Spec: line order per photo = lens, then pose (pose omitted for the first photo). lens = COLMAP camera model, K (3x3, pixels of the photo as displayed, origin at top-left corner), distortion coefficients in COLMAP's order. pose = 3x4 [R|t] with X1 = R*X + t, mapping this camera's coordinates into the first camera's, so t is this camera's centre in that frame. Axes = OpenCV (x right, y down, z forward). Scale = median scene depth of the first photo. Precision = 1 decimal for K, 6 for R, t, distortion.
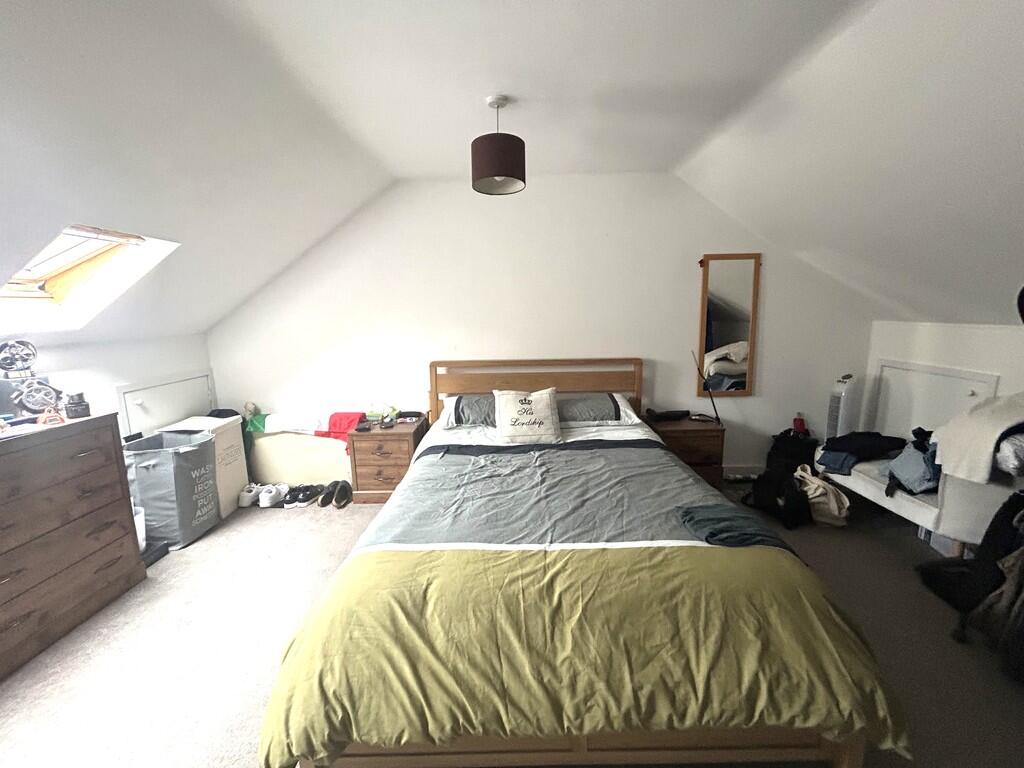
lens RADIAL K [[414.6, 0, 515.4], [0, 414.6, 383.4], [0, 0, 1]] dist [-0.001930, -0.000364]
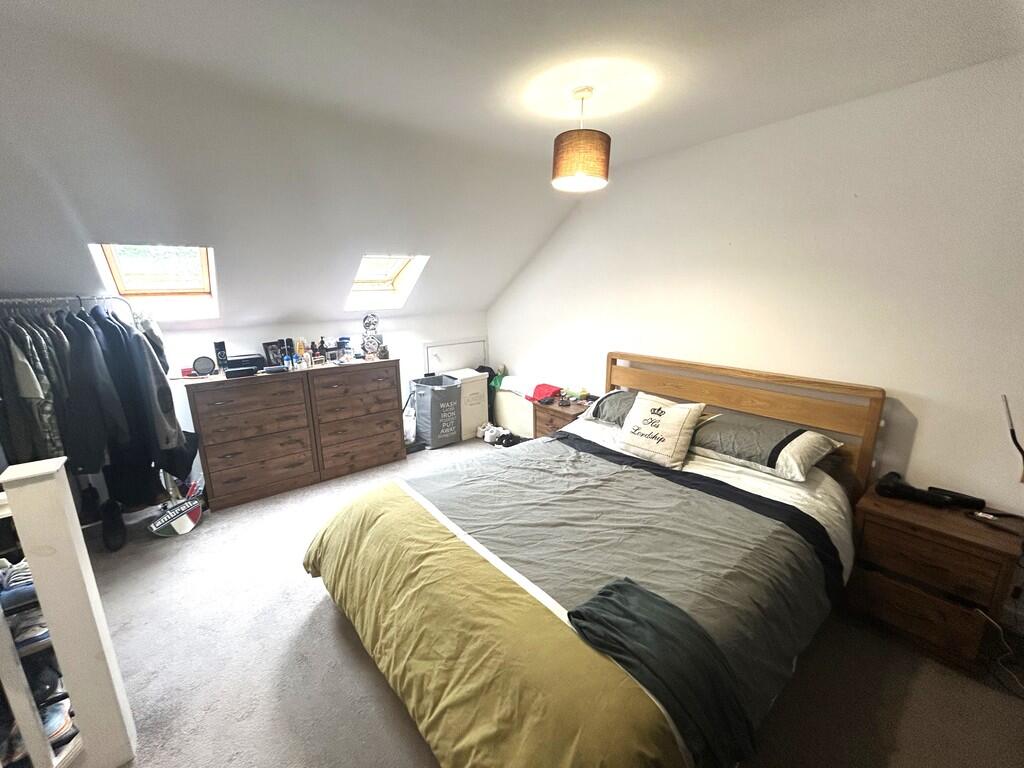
lens RADIAL K [[414.6, 0, 511.5], [0, 414.6, 385.0], [0, 0, 1]] dist [-0.001930, -0.000364]
pose [[0.631184, 0.190597, -0.751851, 0.625097], [-0.133298, 0.981571, 0.136928, -0.118711], [0.764094, 0.013794, 0.644958, 0.248232]]
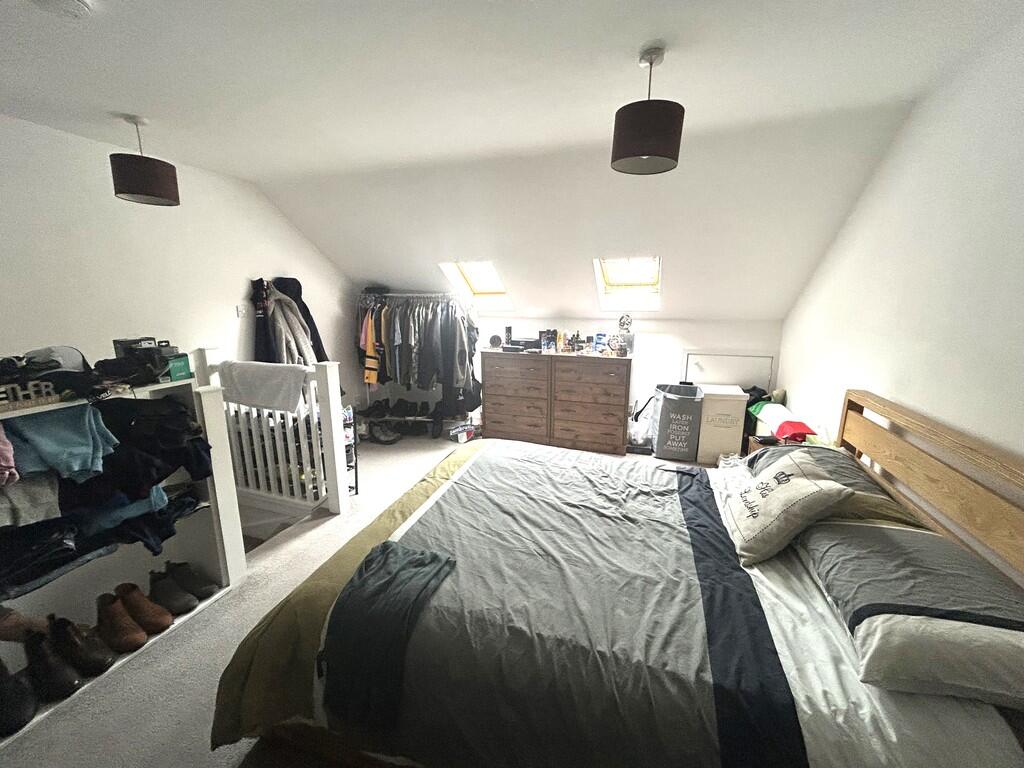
lens RADIAL K [[414.6, 0, 511.7], [0, 414.6, 379.9], [0, 0, 1]] dist [-0.001930, -0.000364]
pose [[-0.319590, 0.208350, -0.924366, 0.842315], [-0.157854, 0.950188, 0.268747, -0.235124], [0.934315, 0.231804, -0.270782, 1.004038]]
